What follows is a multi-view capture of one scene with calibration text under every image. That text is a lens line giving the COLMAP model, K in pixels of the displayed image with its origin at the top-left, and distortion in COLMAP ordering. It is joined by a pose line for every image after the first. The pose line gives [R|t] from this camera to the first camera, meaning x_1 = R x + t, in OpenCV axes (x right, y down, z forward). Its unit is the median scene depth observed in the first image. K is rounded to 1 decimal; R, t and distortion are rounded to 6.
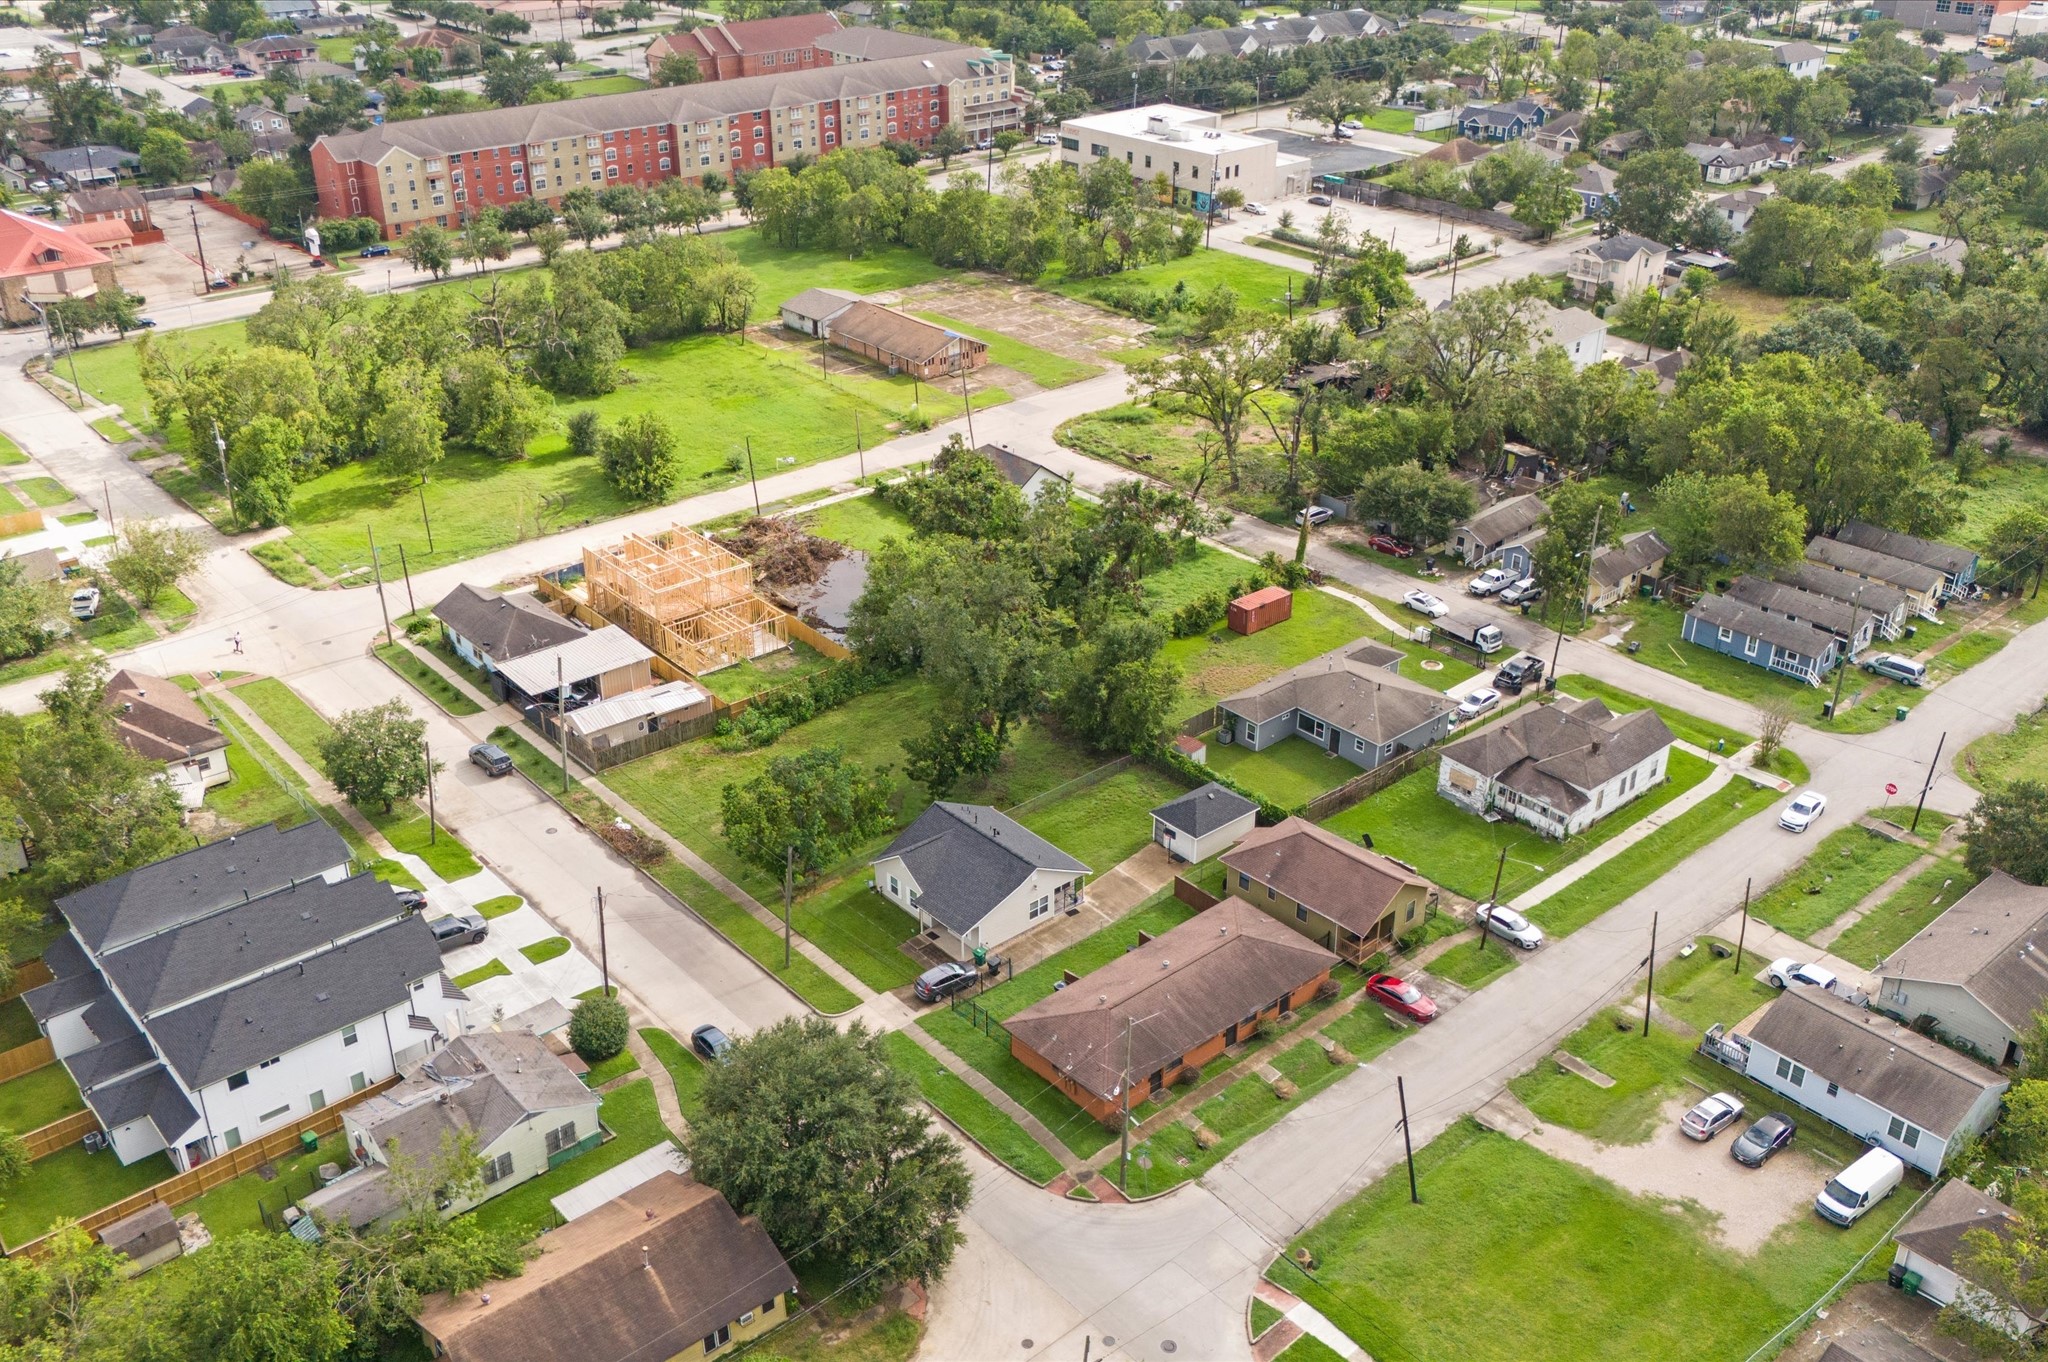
lens RADIAL K [[1834.6, 0, 1013.7], [0, 1834.6, 719.7], [0, 0, 1]] dist [0.089140, -0.107409]
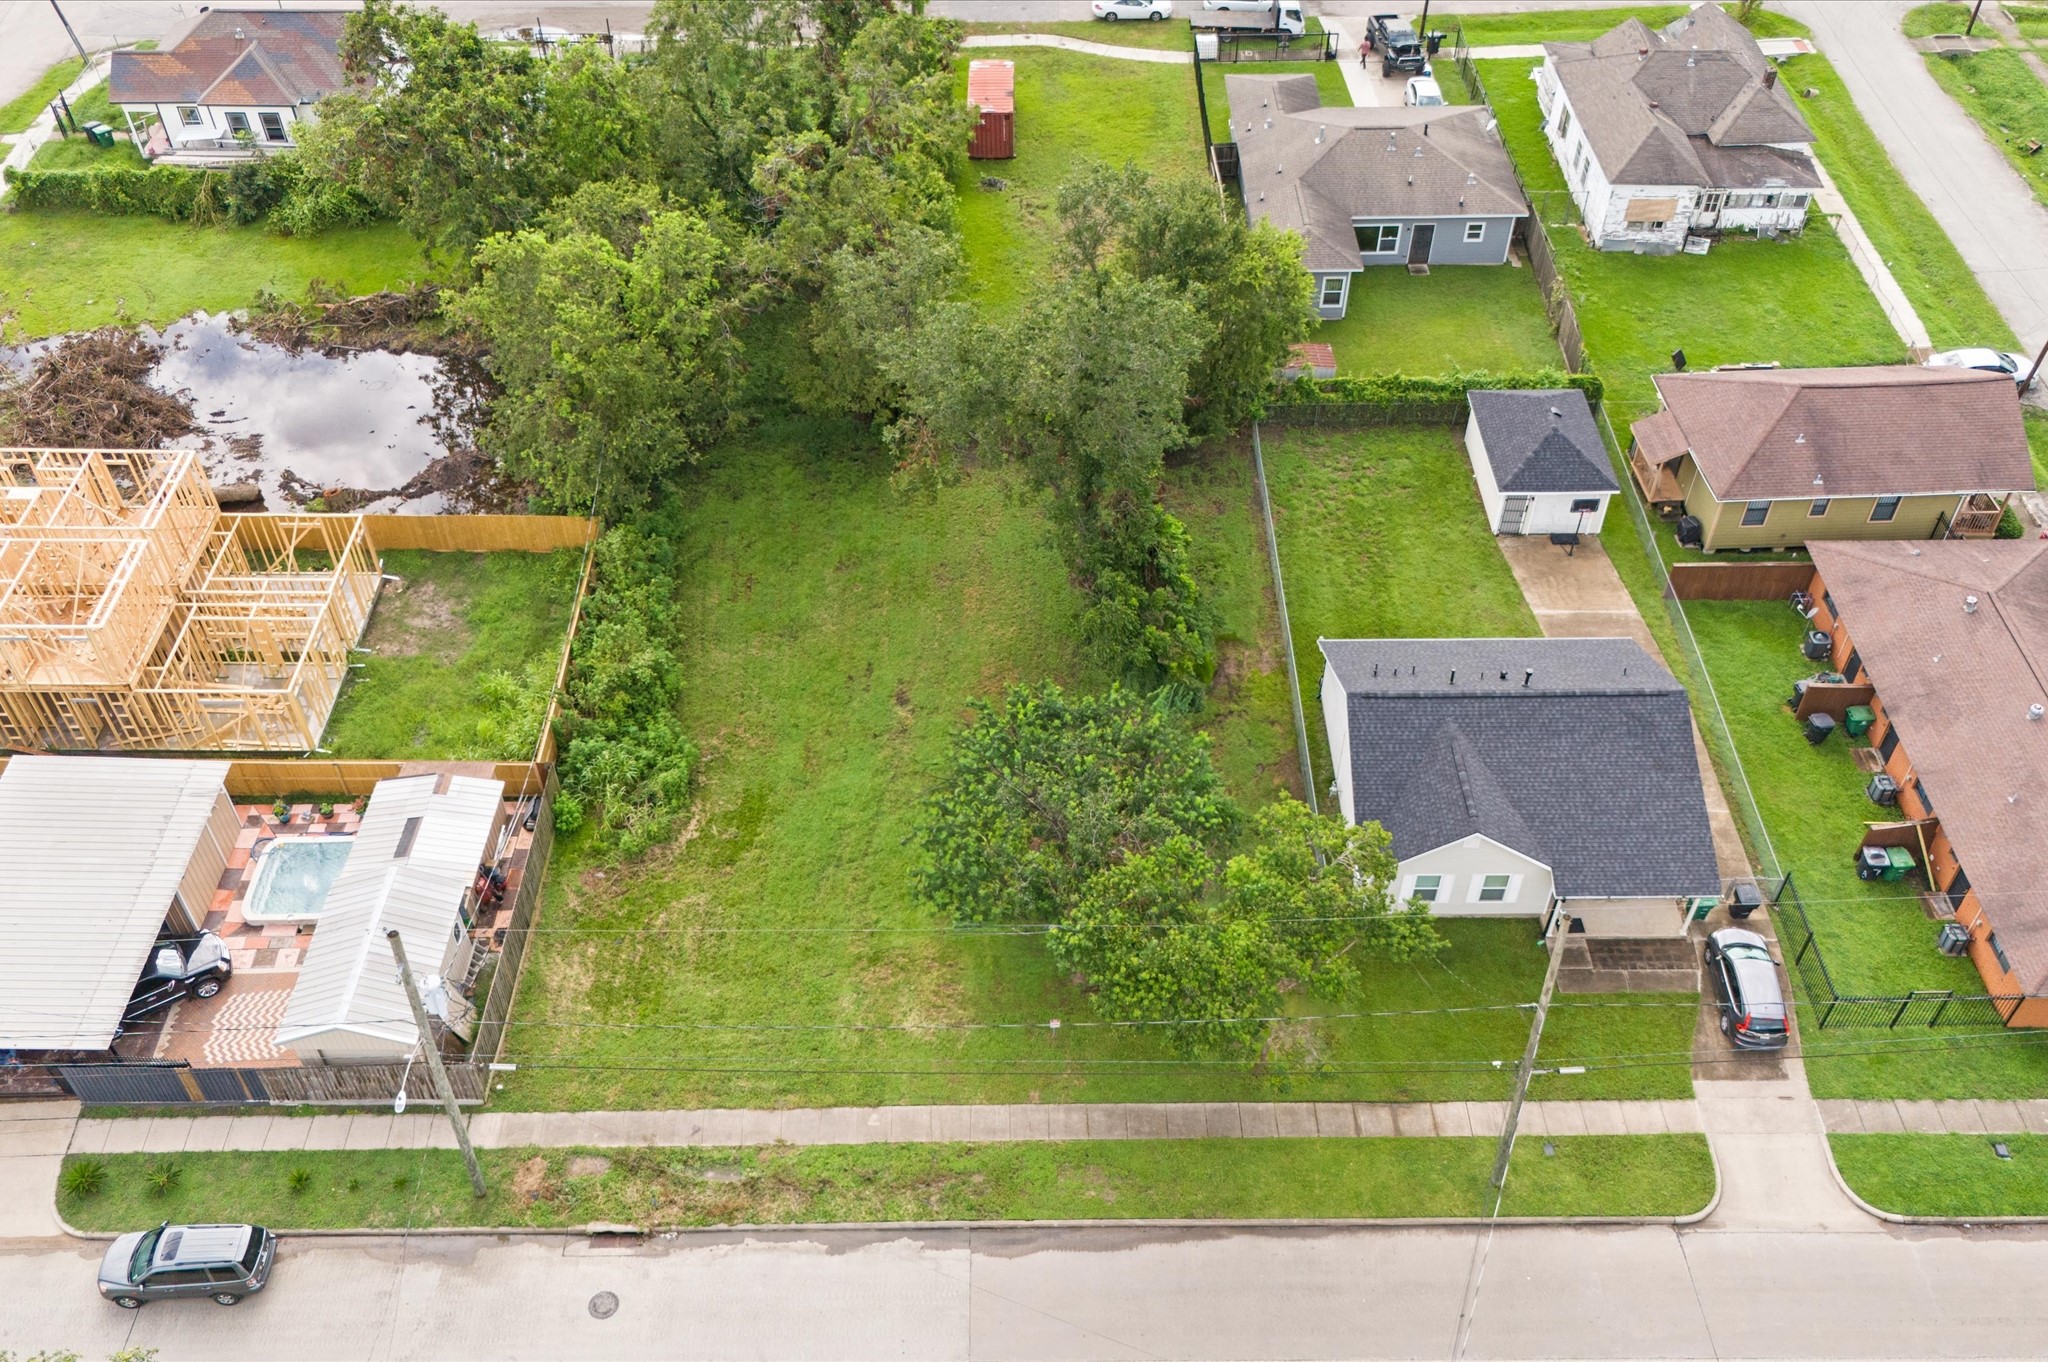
lens RADIAL K [[1834.6, 0, 1028.5], [0, 1834.6, 661.4], [0, 0, 1]] dist [0.089140, -0.107409]
pose [[0.637333, -0.536521, 0.553129, -0.267650], [0.364146, 0.842291, 0.397420, -0.136284], [-0.679120, -0.051869, 0.732192, 0.534611]]
